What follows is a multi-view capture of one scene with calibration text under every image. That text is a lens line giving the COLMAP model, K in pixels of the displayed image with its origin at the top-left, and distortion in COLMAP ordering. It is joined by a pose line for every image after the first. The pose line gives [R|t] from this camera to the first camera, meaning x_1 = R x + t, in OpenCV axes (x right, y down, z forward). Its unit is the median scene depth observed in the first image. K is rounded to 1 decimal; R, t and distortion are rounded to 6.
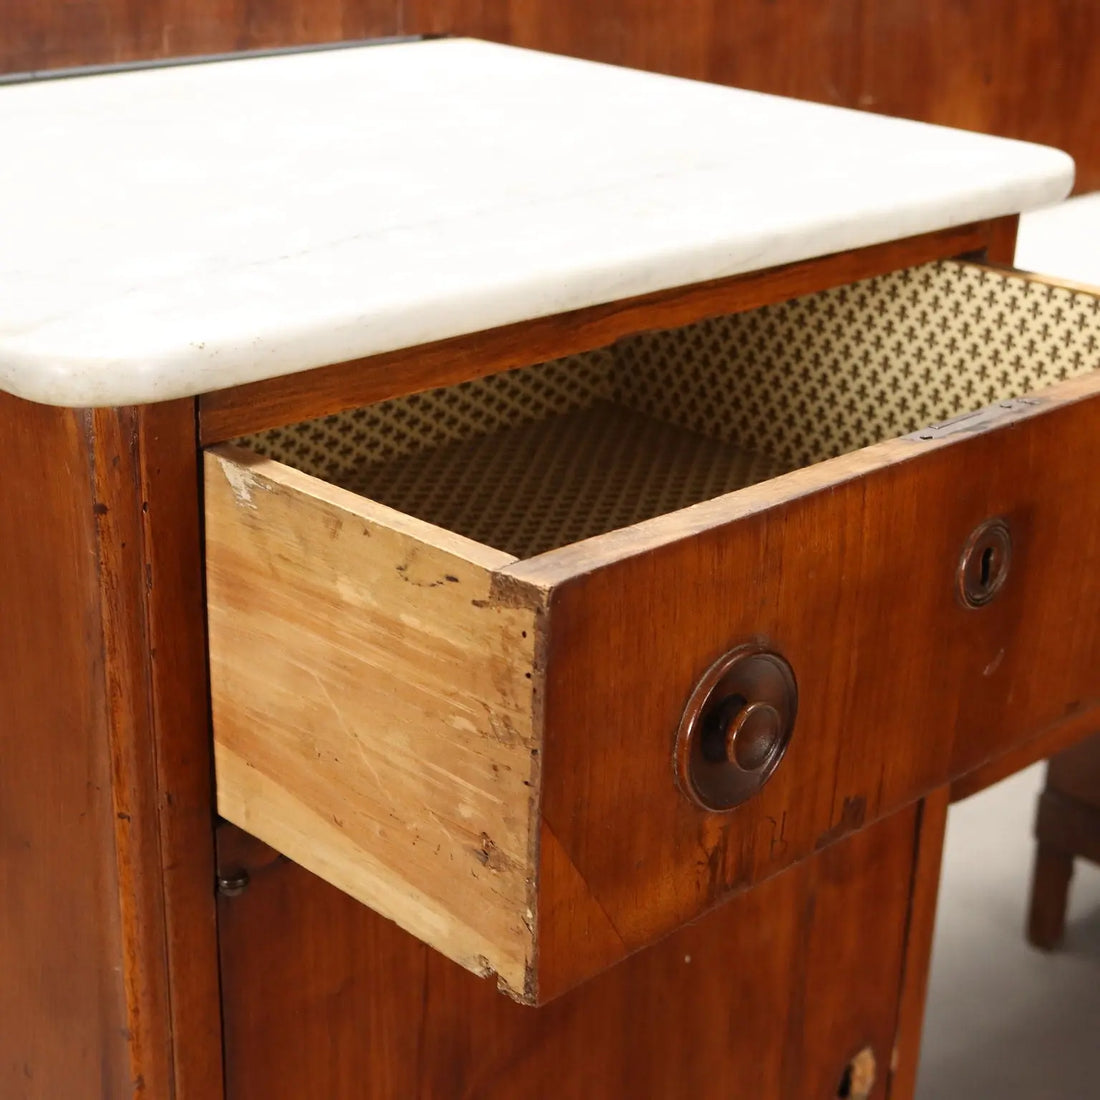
lens RADIAL K [[2121.3, 0, 550.0], [0, 2121.3, 550.0], [0, 0, 1]] dist [-0.001631, 0.015433]
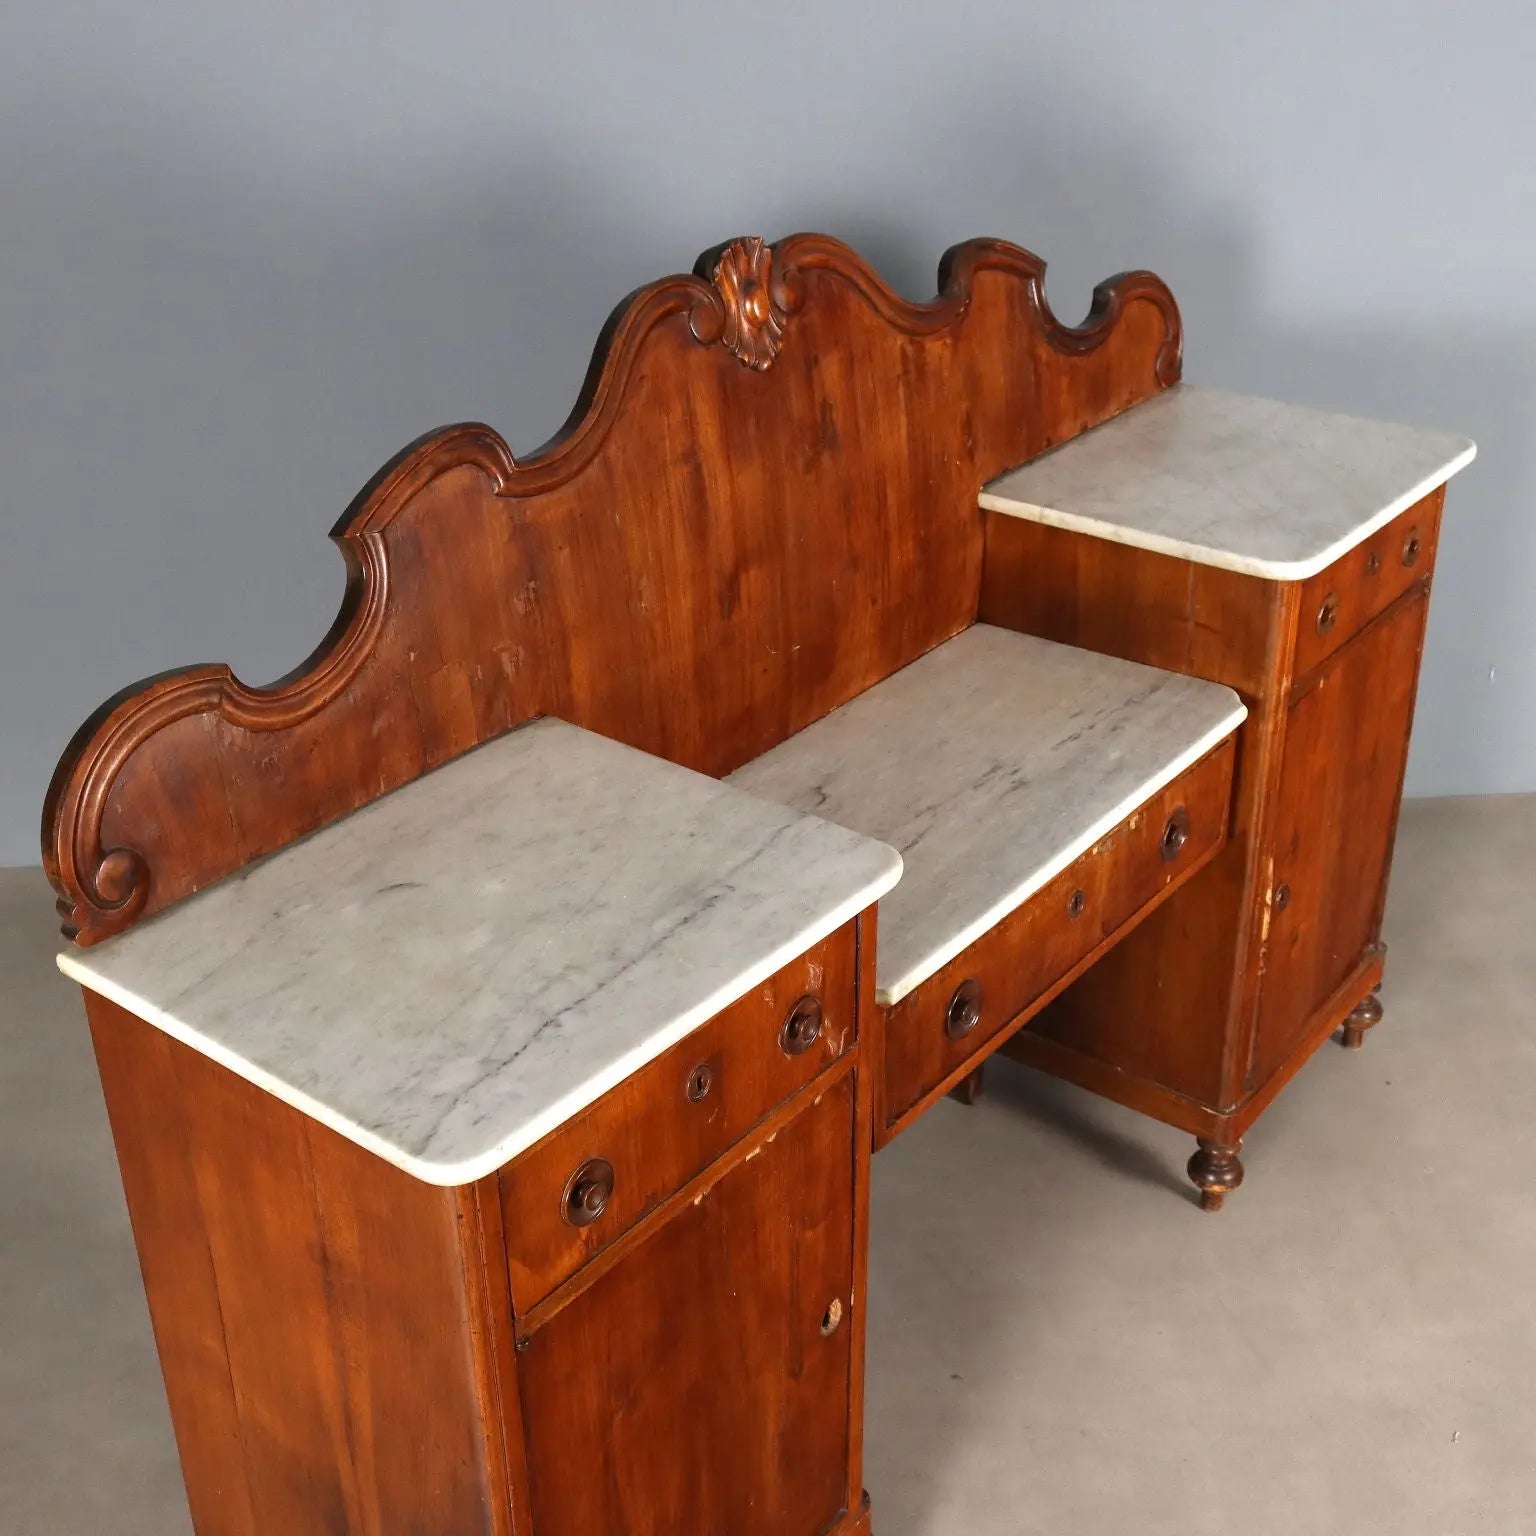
lens RADIAL K [[2019.9, 0, 768.0], [0, 2019.9, 768.0], [0, 0, 1]] dist [-0.016015, -0.041848]
pose [[0.990219, -0.096711, 0.100565, -0.055437], [0.083771, 0.988516, 0.125774, -0.654857], [-0.111574, -0.116119, 0.986949, -0.959855]]
